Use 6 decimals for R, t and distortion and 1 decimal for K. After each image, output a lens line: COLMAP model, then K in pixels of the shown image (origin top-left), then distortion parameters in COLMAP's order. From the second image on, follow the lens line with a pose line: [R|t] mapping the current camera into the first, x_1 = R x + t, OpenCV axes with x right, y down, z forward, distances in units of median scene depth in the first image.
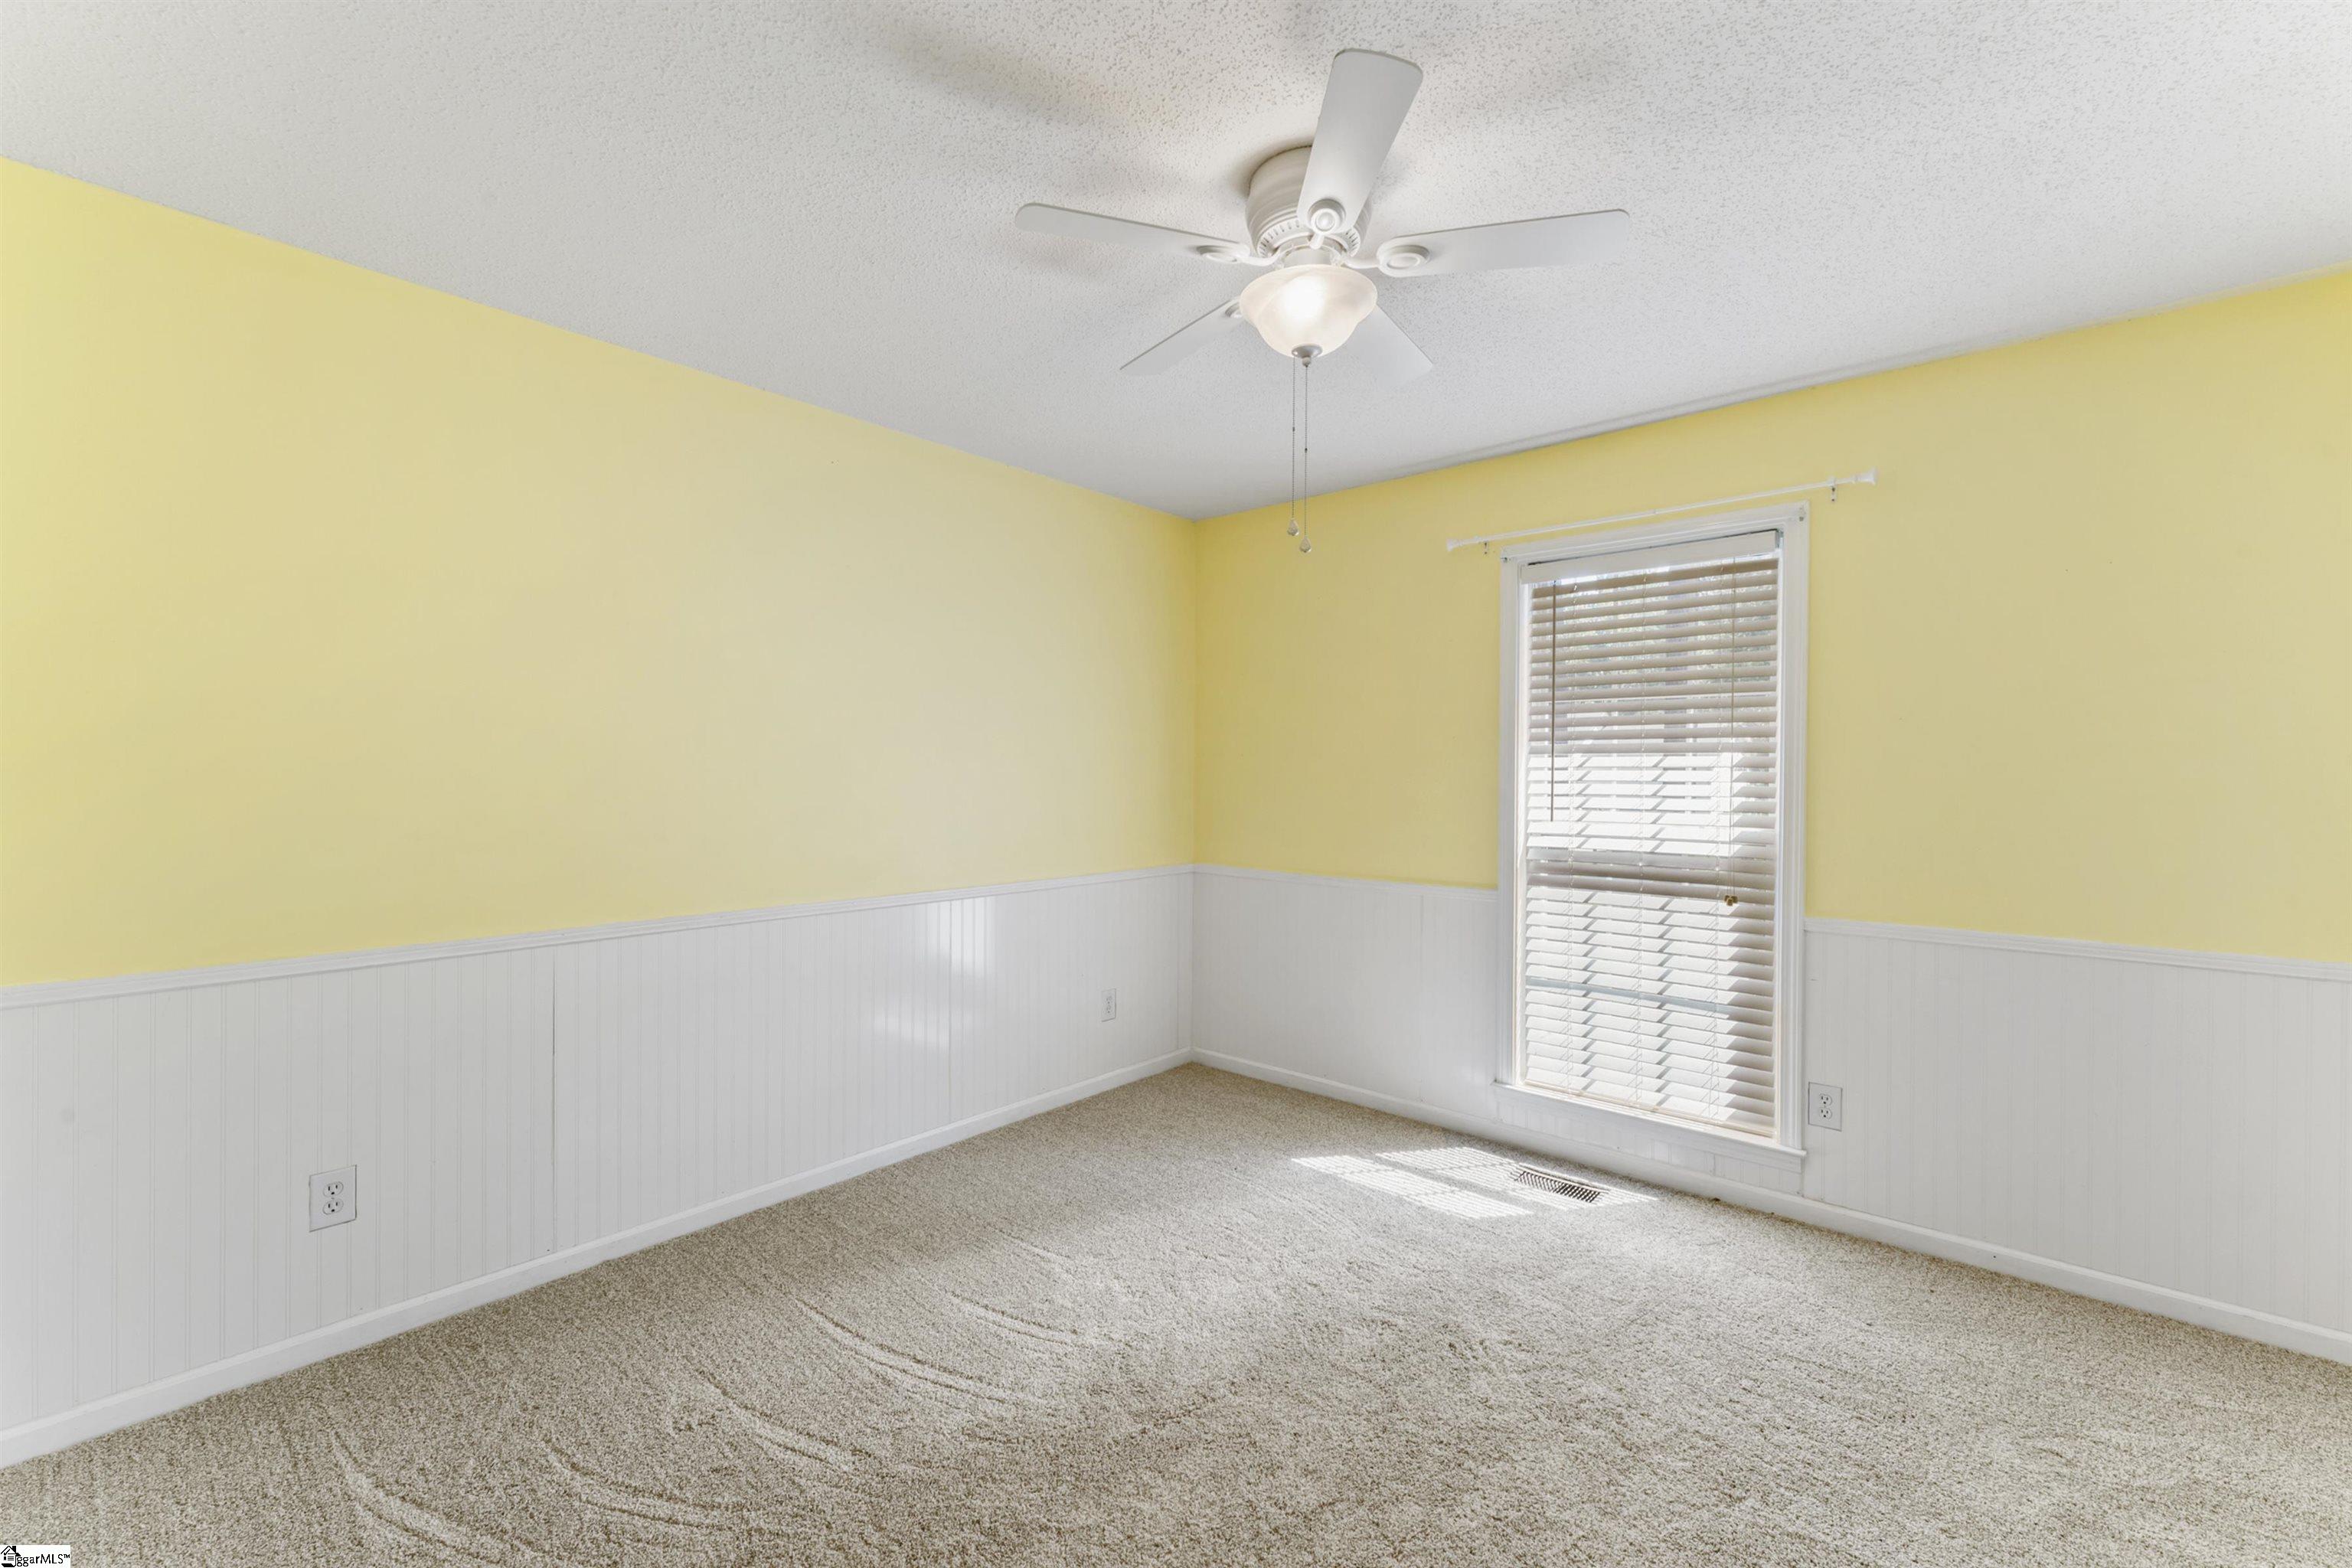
lens RADIAL K [[967.6, 0, 1174.5], [0, 967.6, 797.3], [0, 0, 1]] dist [-0.036641, -0.000087]
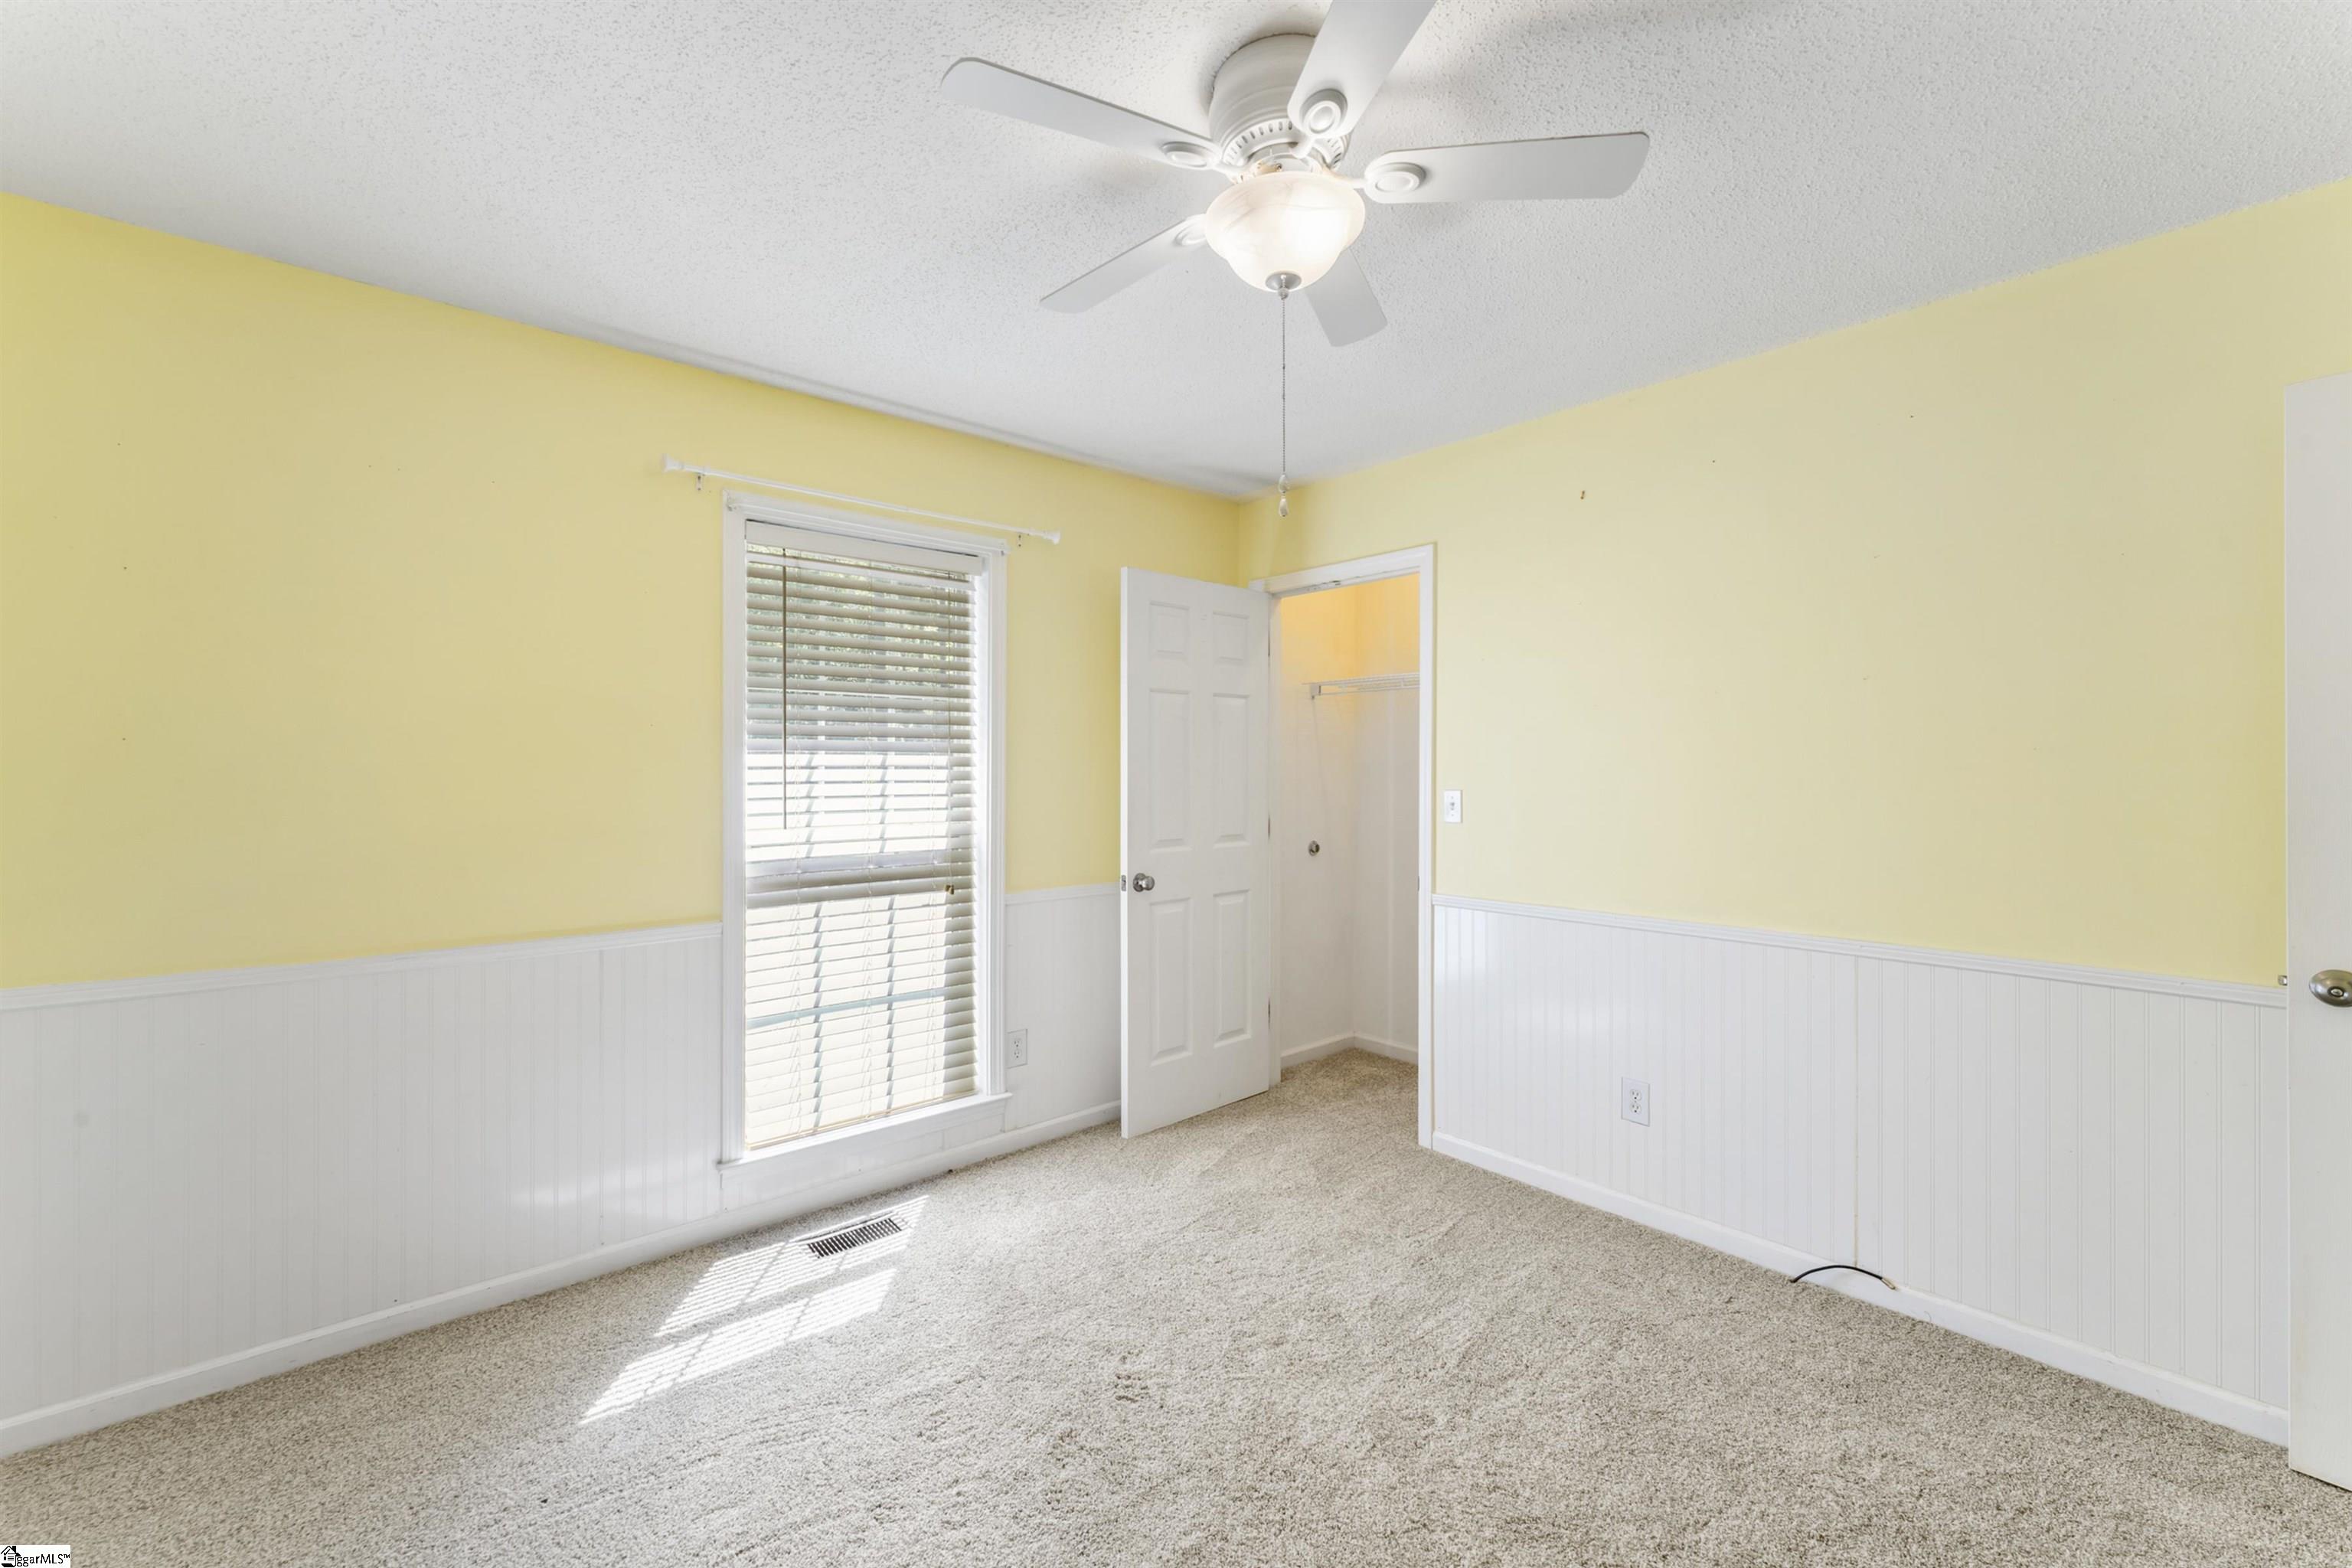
lens RADIAL K [[950.0, 0, 1176.7], [0, 950.0, 790.7], [0, 0, 1]] dist [-0.000465, -0.000895]
pose [[0.121604, -0.023984, 0.992289, -0.417303], [0.027139, 0.999415, 0.020830, -0.017910], [-0.992208, 0.024397, 0.122183, 0.564696]]
